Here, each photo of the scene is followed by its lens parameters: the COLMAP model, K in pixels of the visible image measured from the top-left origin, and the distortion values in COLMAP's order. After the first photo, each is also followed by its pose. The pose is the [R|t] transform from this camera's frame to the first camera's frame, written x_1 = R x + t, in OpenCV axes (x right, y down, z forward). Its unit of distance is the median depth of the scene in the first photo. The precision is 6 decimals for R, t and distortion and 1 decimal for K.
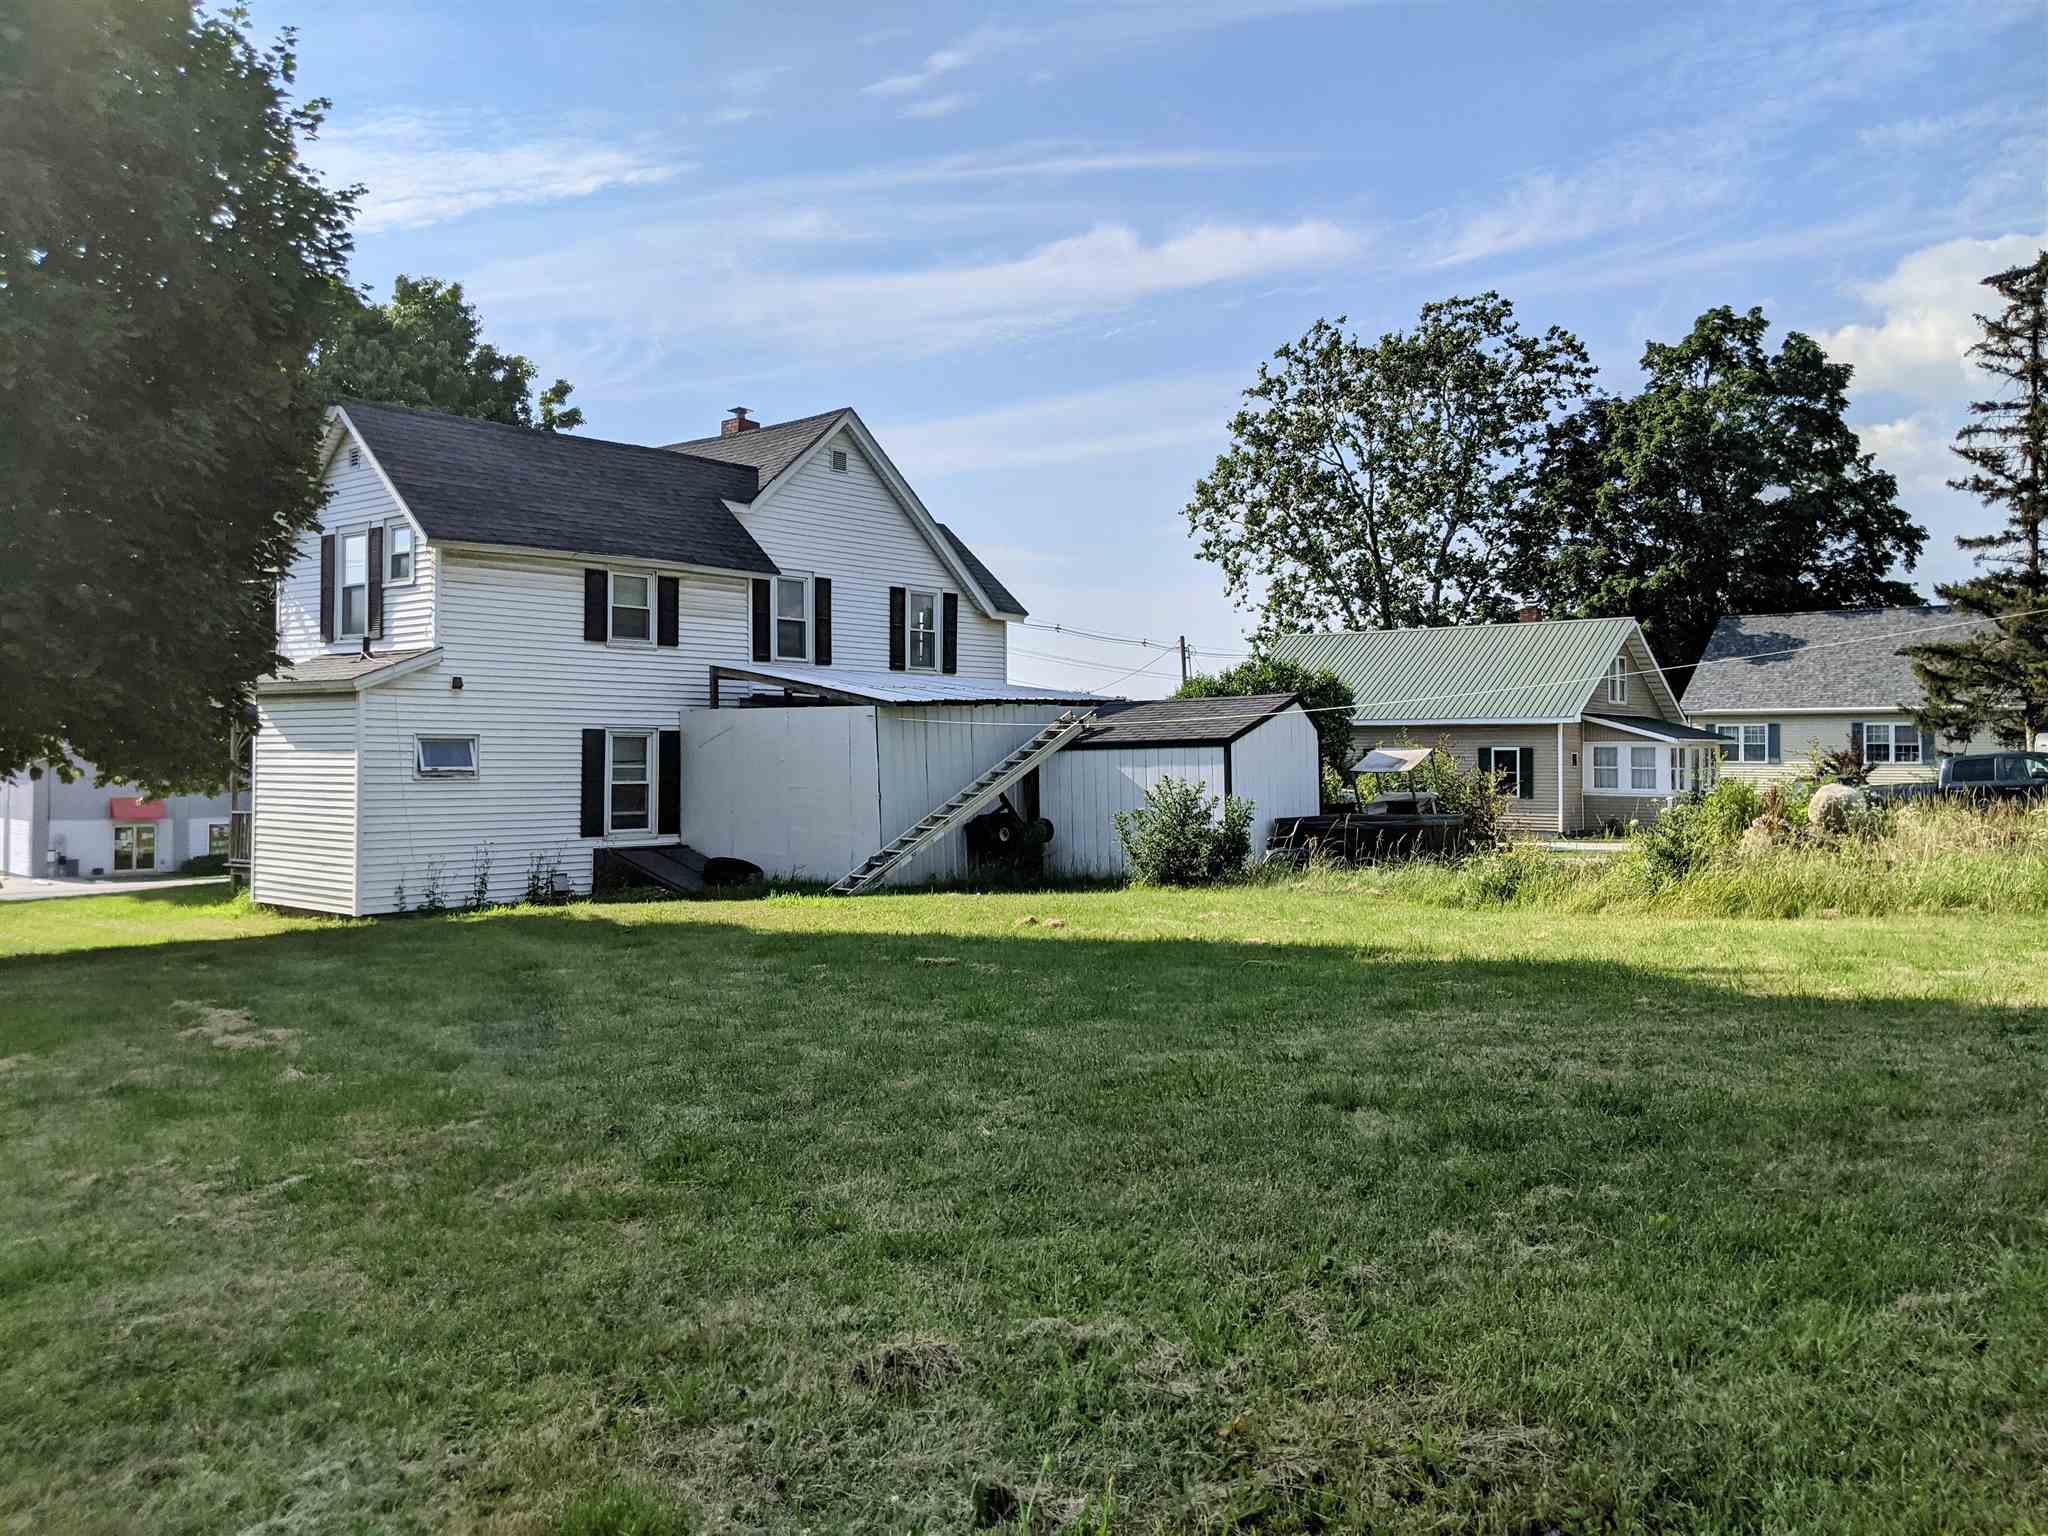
lens RADIAL K [[1635.7, 0, 1023.8], [0, 1635.7, 772.2], [0, 0, 1]] dist [0.100180, -0.013775]
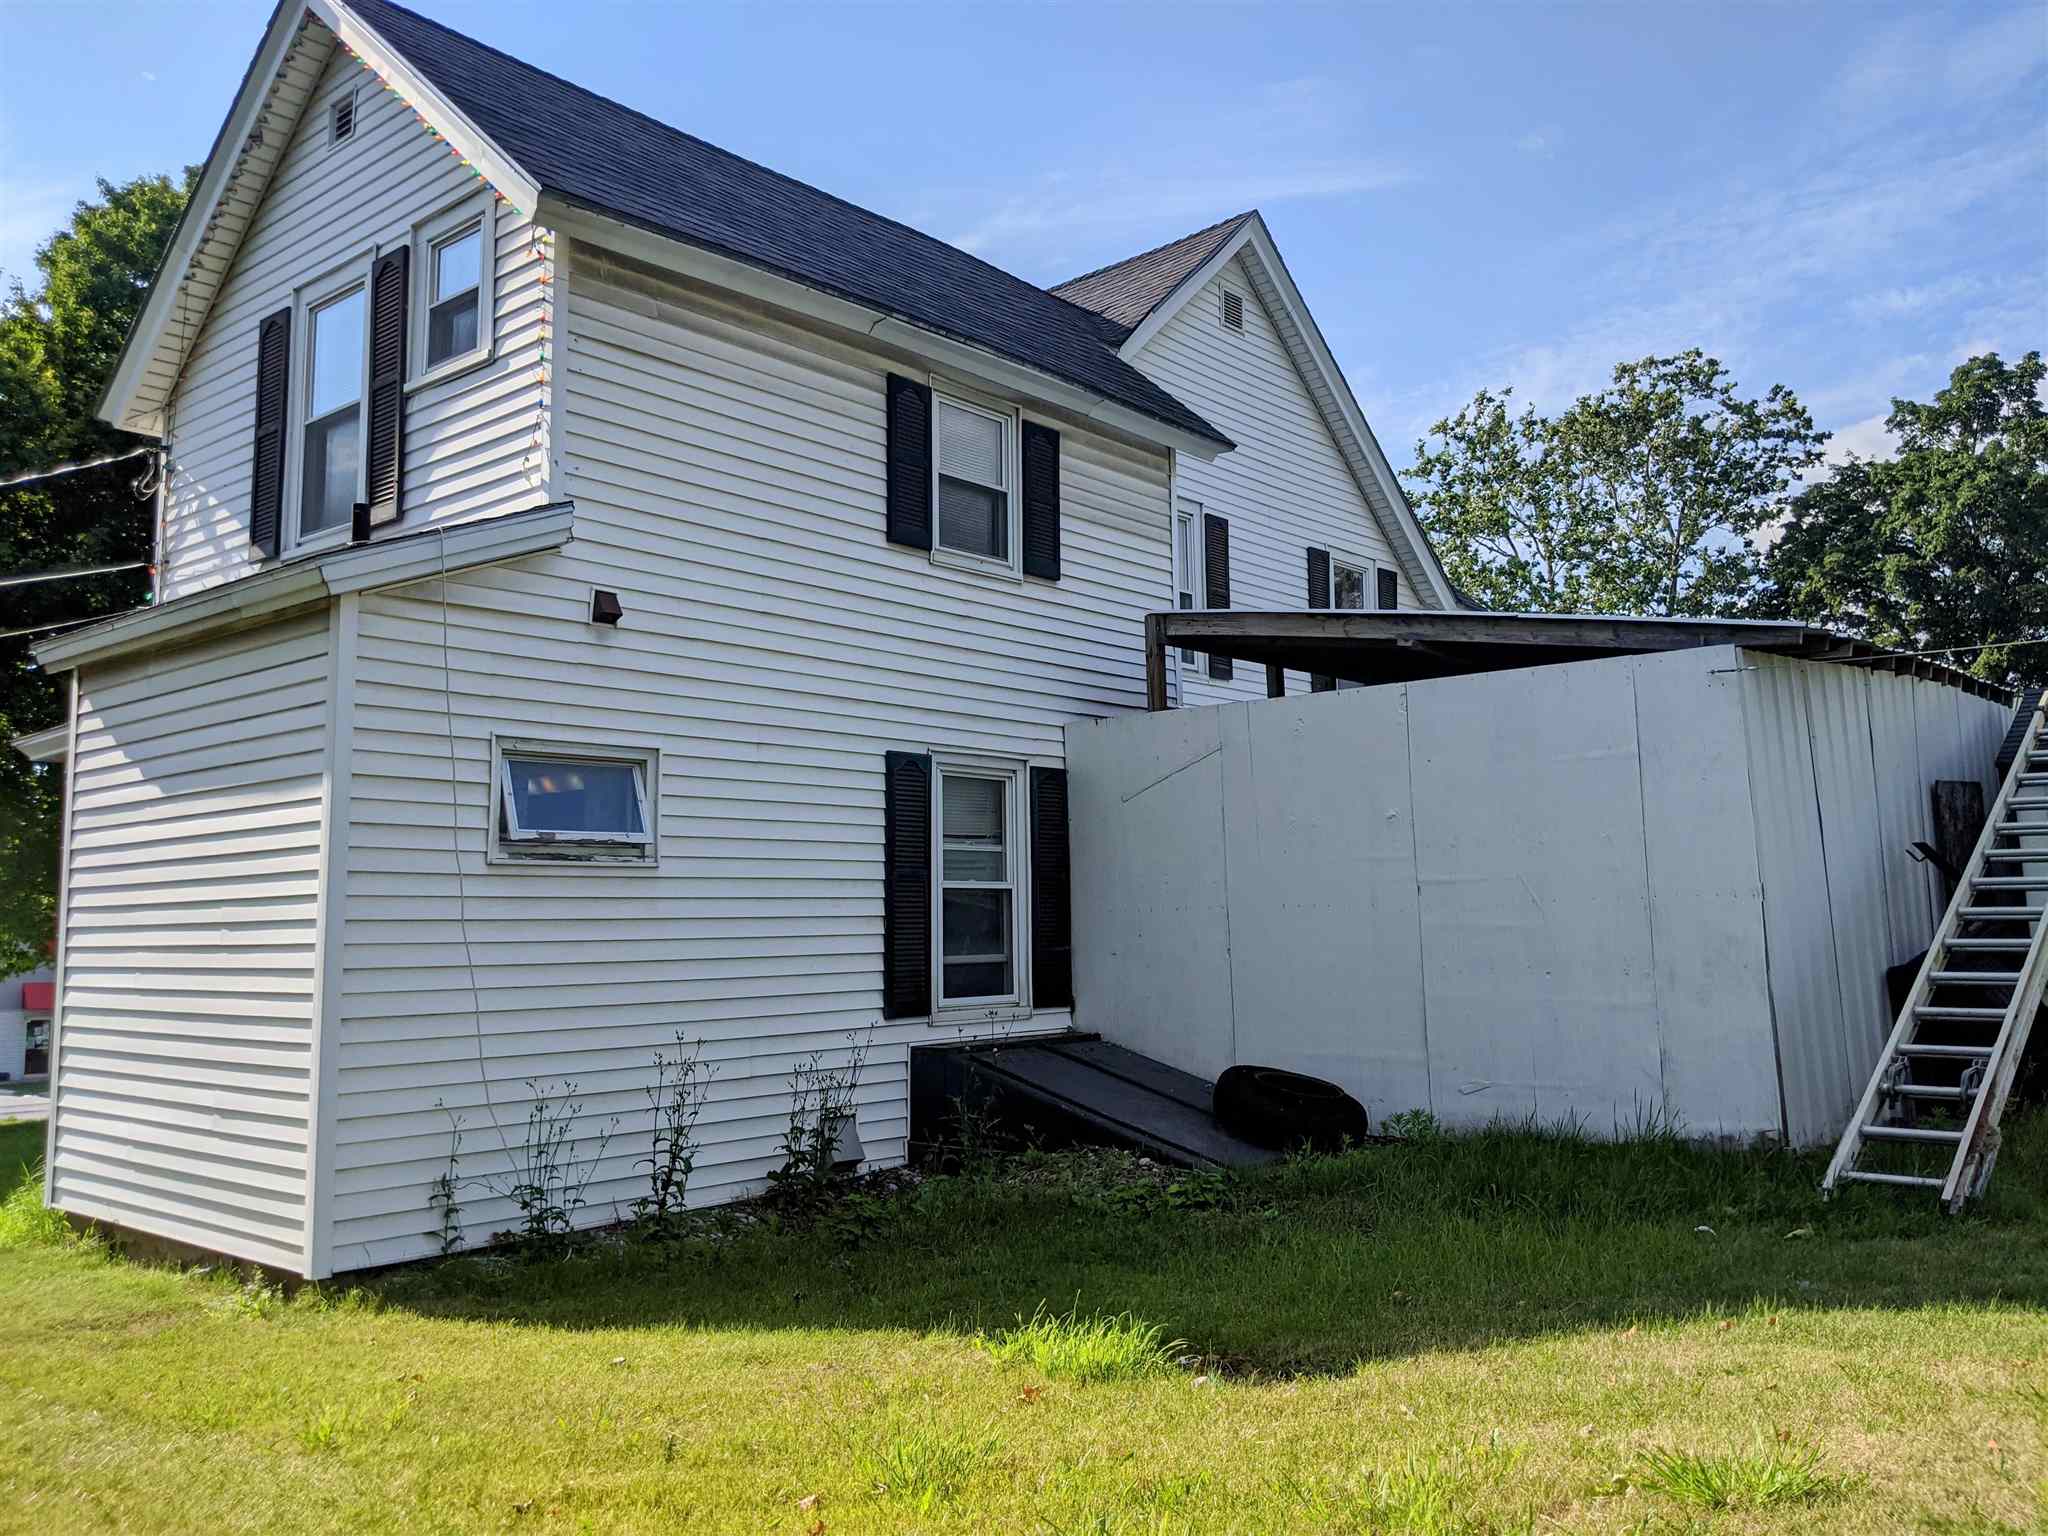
lens RADIAL K [[1635.7, 0, 1040.8], [0, 1635.7, 774.3], [0, 0, 1]] dist [0.100180, -0.013775]
pose [[0.999715, -0.017439, 0.016300, -0.224218], [0.018992, 0.994746, -0.100594, 0.020134], [-0.014460, 0.100875, 0.994794, 0.565137]]
